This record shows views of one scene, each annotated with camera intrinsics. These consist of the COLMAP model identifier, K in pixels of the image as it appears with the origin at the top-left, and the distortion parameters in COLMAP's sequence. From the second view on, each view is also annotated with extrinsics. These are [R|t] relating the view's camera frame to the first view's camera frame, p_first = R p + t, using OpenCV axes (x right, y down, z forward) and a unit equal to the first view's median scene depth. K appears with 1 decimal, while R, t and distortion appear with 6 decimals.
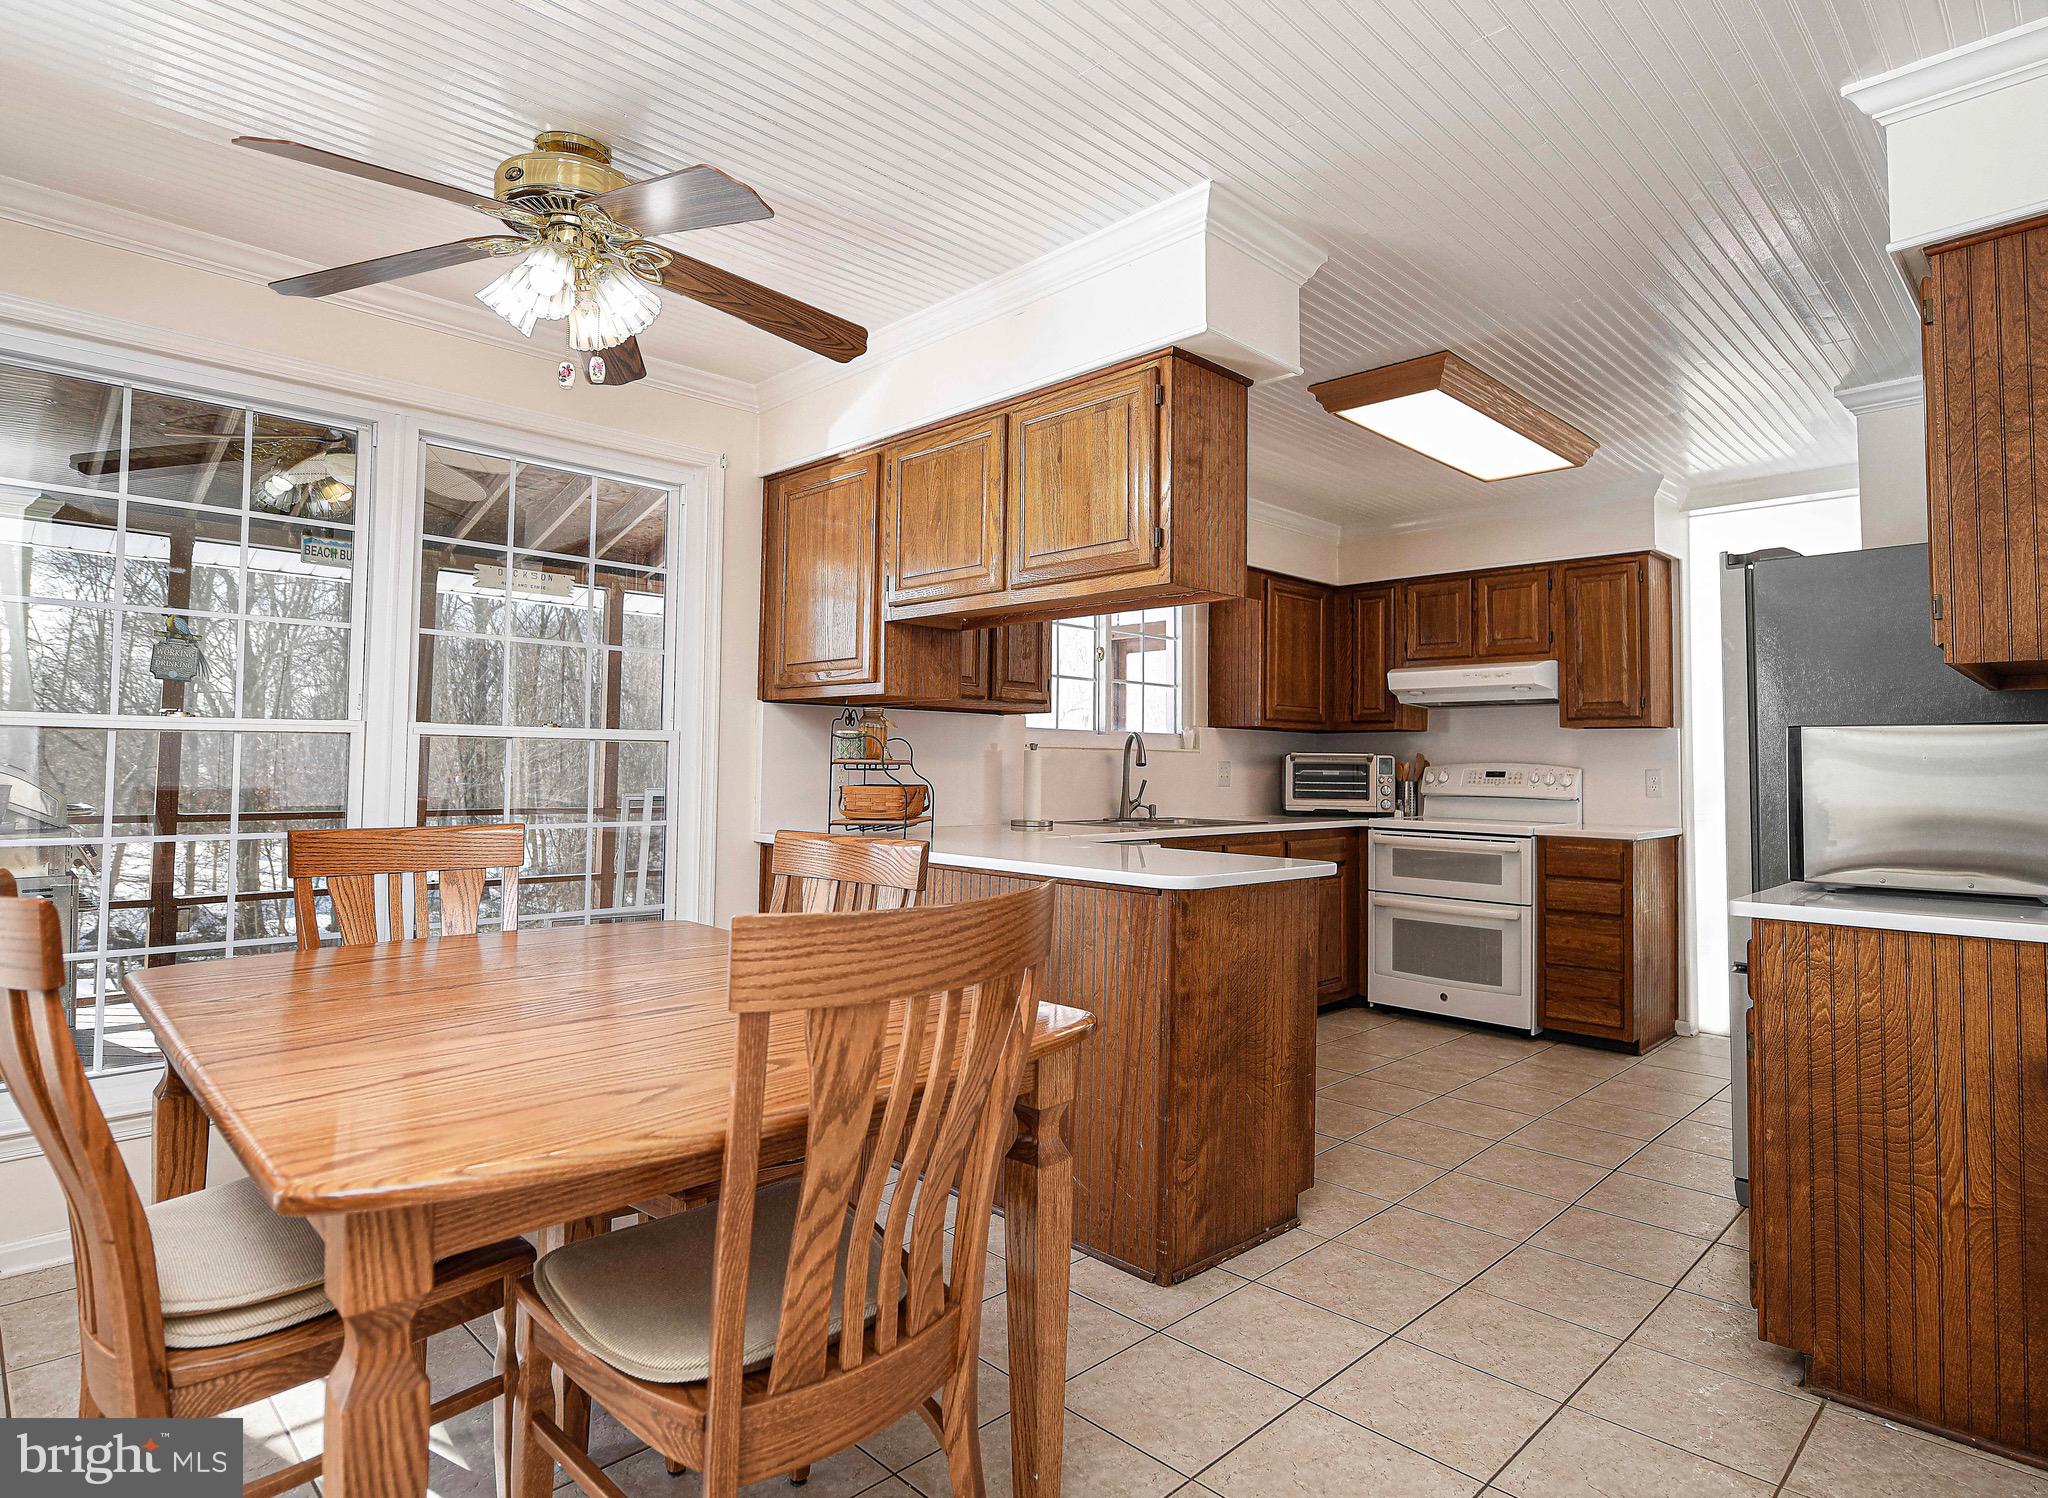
lens RADIAL K [[1107.5, 0, 1024.3], [0, 1107.5, 742.1], [0, 0, 1]] dist [-0.005274, -0.000826]
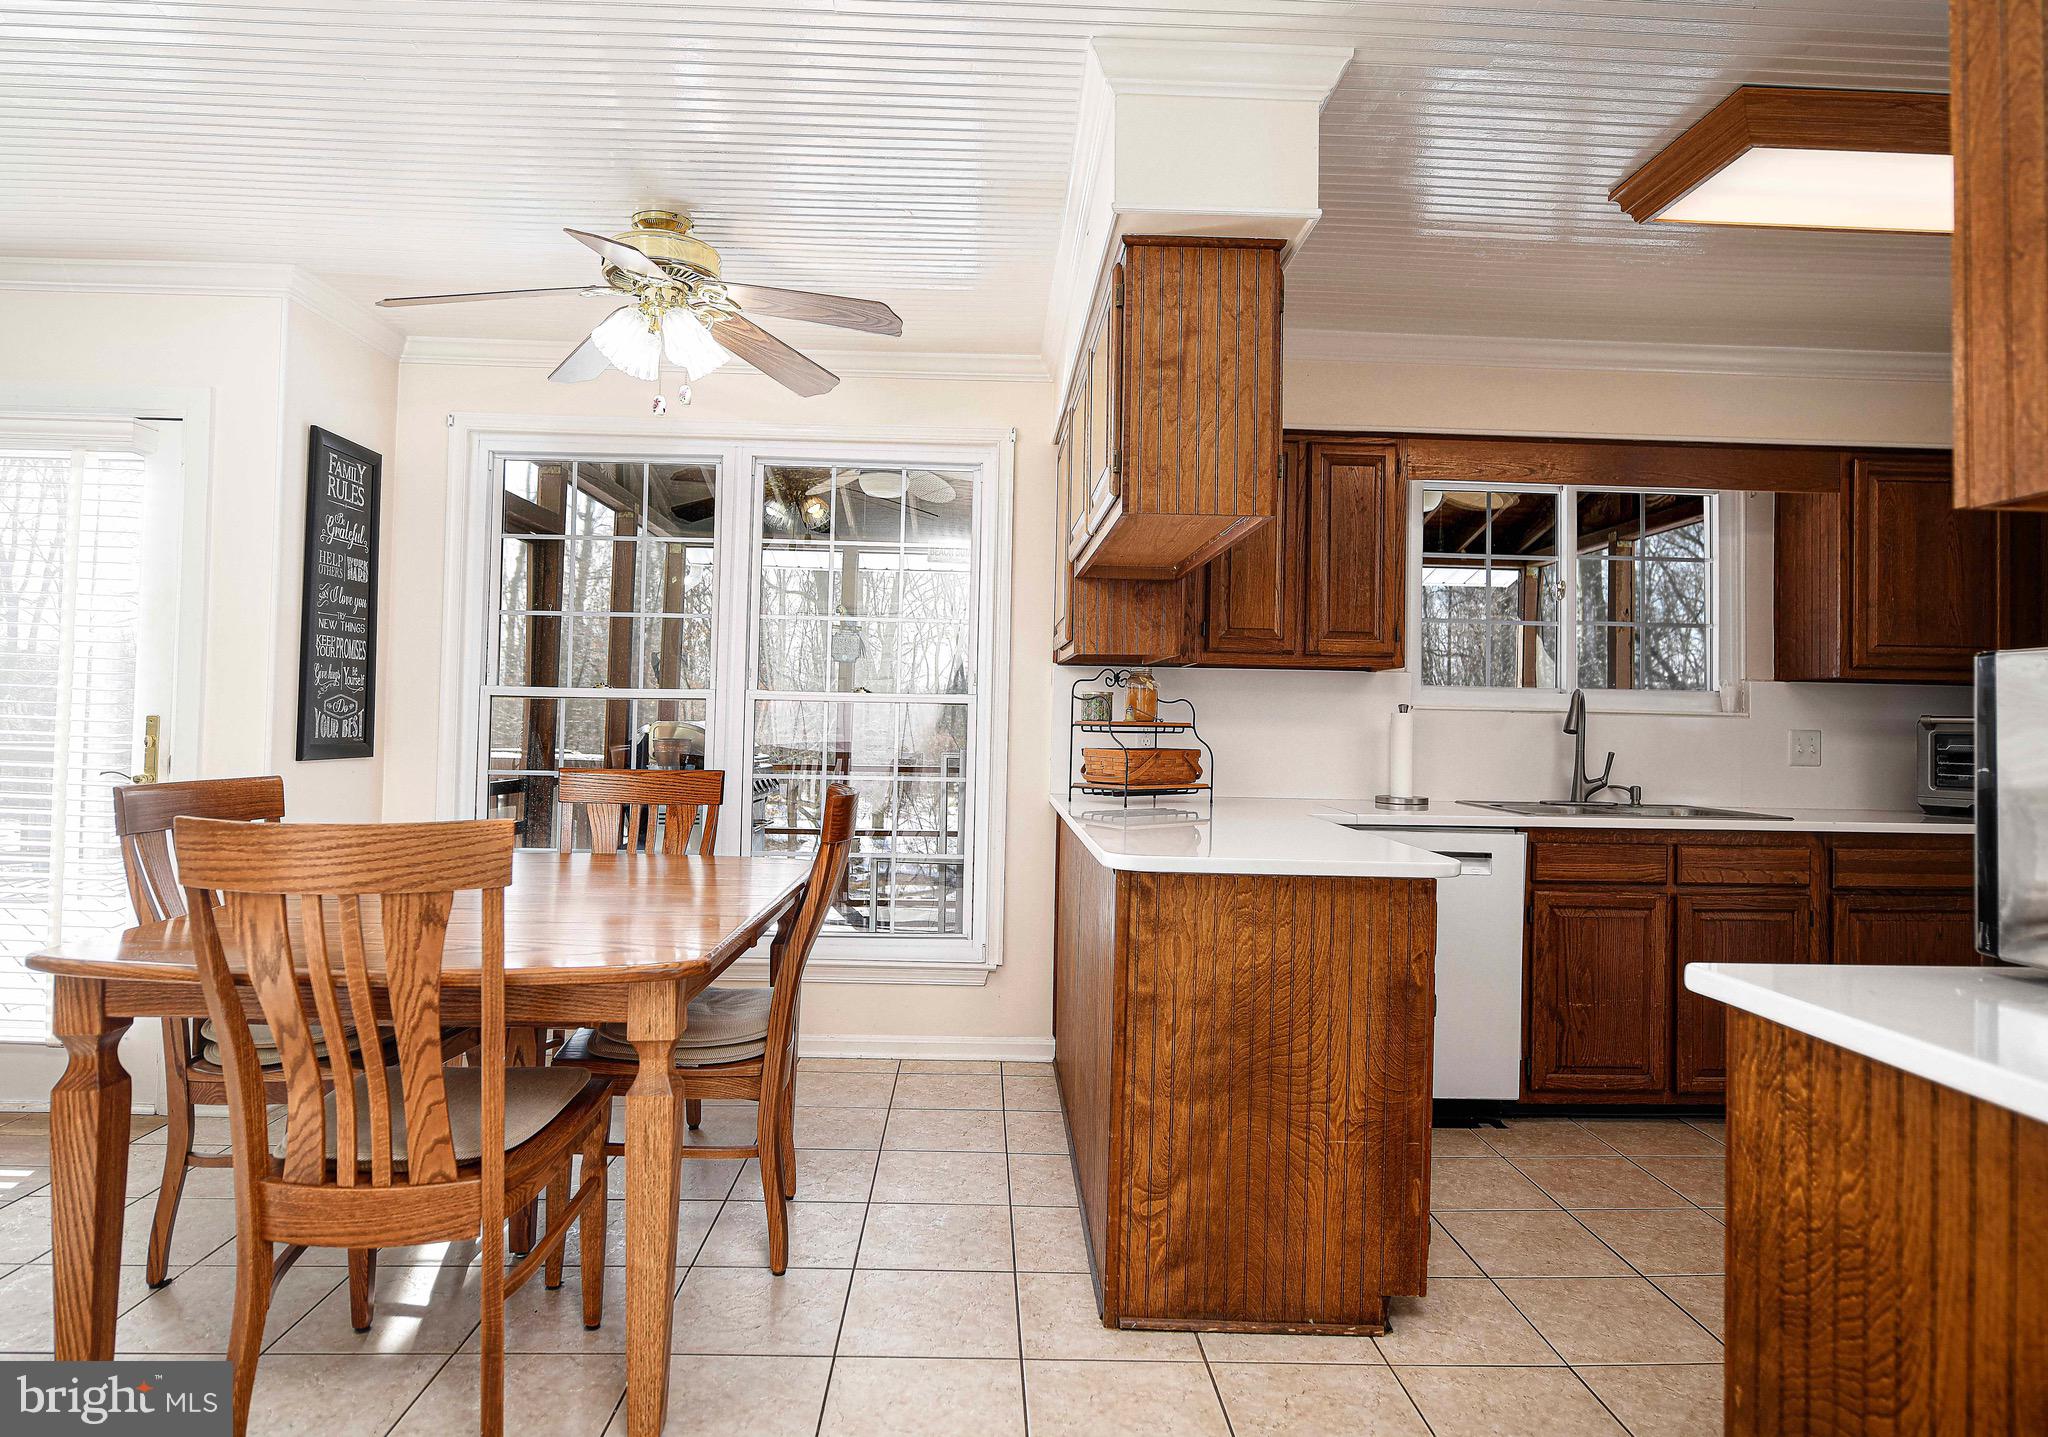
lens RADIAL K [[1169.9, 0, 1021.7], [0, 1169.9, 714.7], [0, 0, 1]] dist [0.002917, -0.000667]
pose [[0.731864, -0.001928, -0.681448, 0.681186], [0.003452, 0.999994, 0.000878, 0.011761], [0.681442, -0.002995, 0.731866, 0.276850]]
